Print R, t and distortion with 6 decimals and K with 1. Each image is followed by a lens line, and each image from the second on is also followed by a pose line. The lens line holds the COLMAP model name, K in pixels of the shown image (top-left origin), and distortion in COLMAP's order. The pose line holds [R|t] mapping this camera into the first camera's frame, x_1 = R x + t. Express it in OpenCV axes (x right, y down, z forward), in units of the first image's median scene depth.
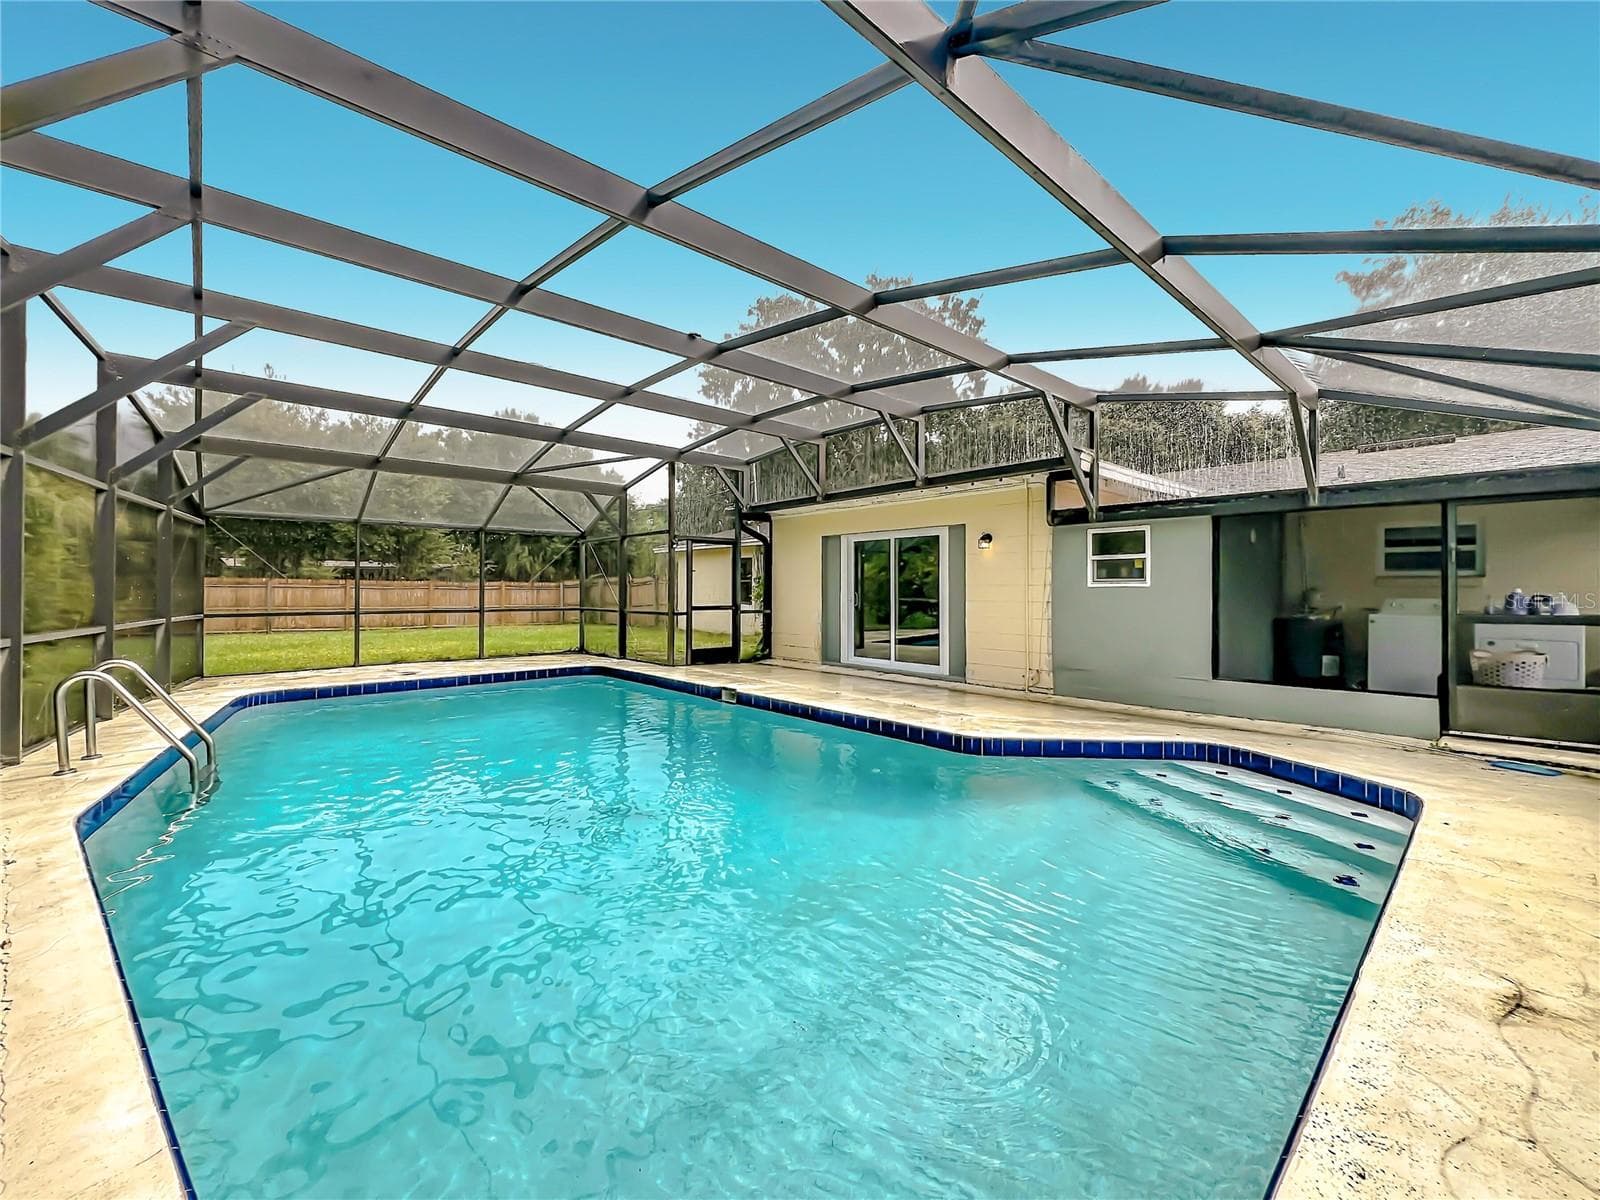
lens RADIAL K [[659.8, 0, 800.0], [0, 659.8, 600.0], [0, 0, 1]] dist [-0.008057, -0.000056]
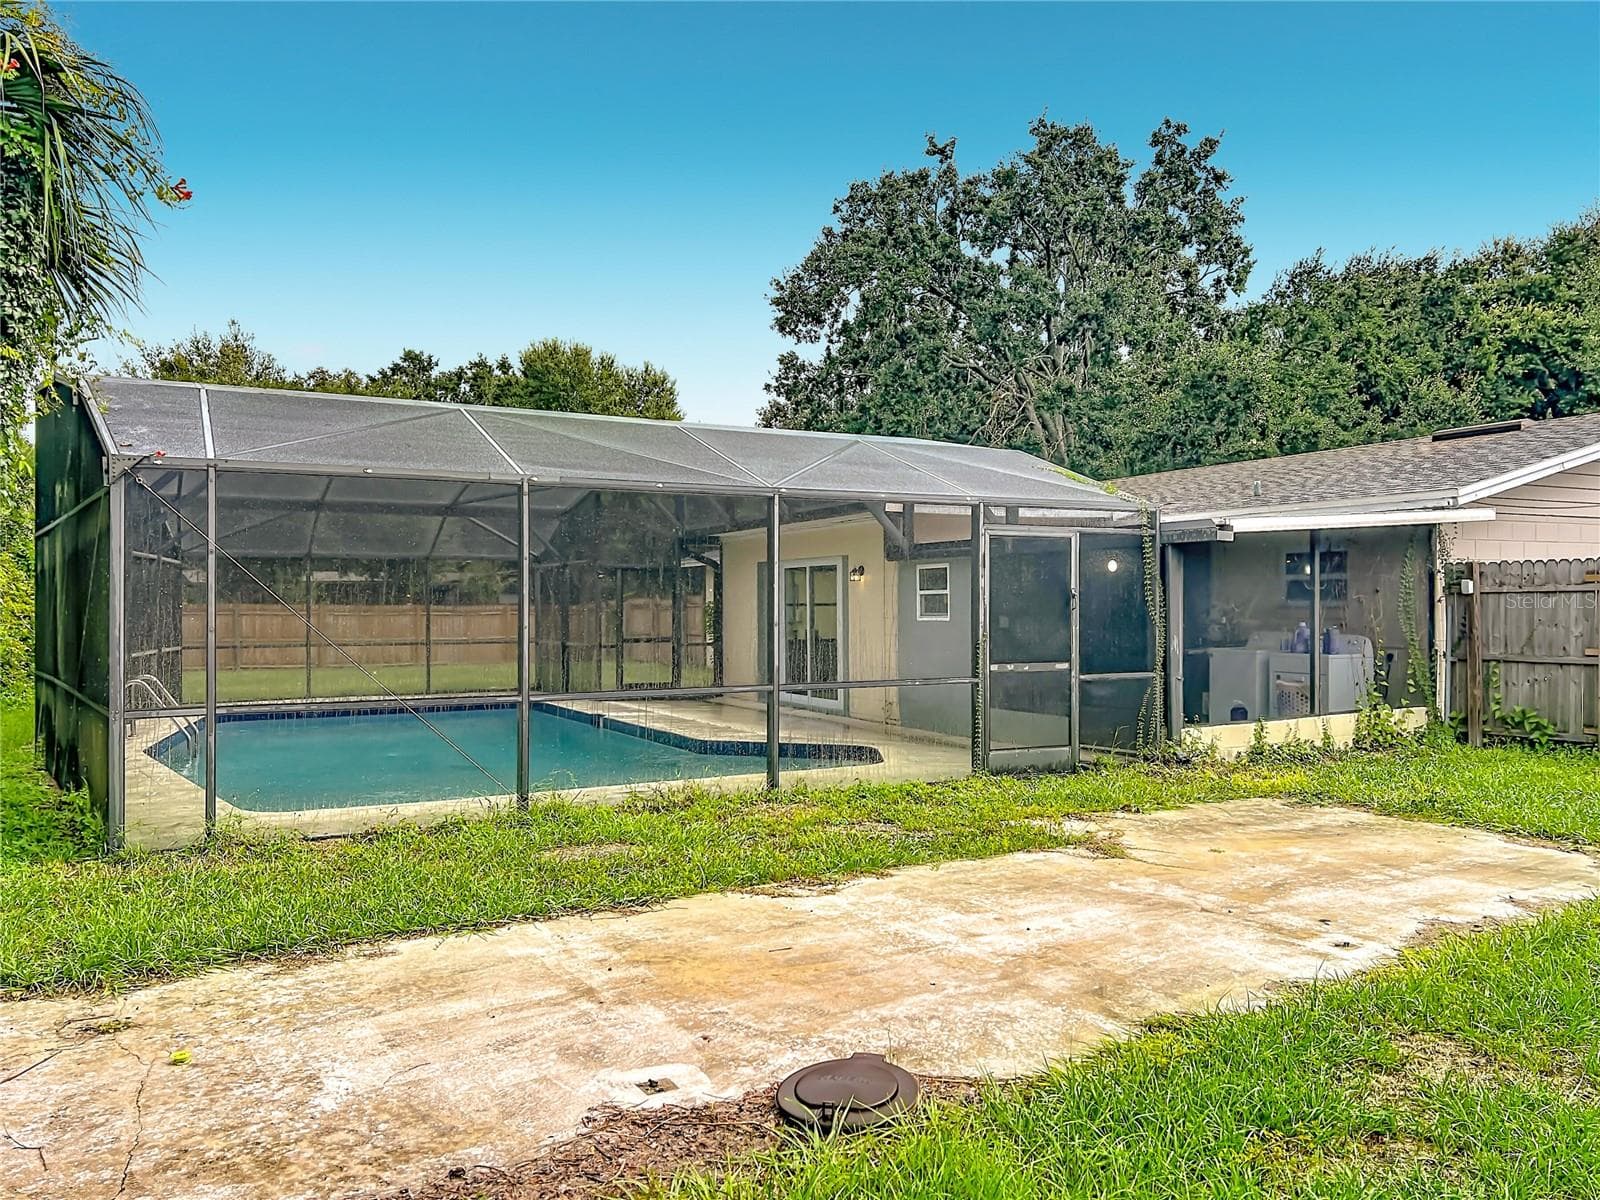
lens RADIAL K [[1216.4, 0, 800.0], [0, 1216.4, 600.0], [0, 0, 1]] dist [0.056039, -0.068736]
pose [[0.968575, -0.007776, -0.248601, 0.598953], [0.002778, 0.999787, -0.020451, -0.011431], [0.248707, 0.019117, 0.968390, -0.728266]]
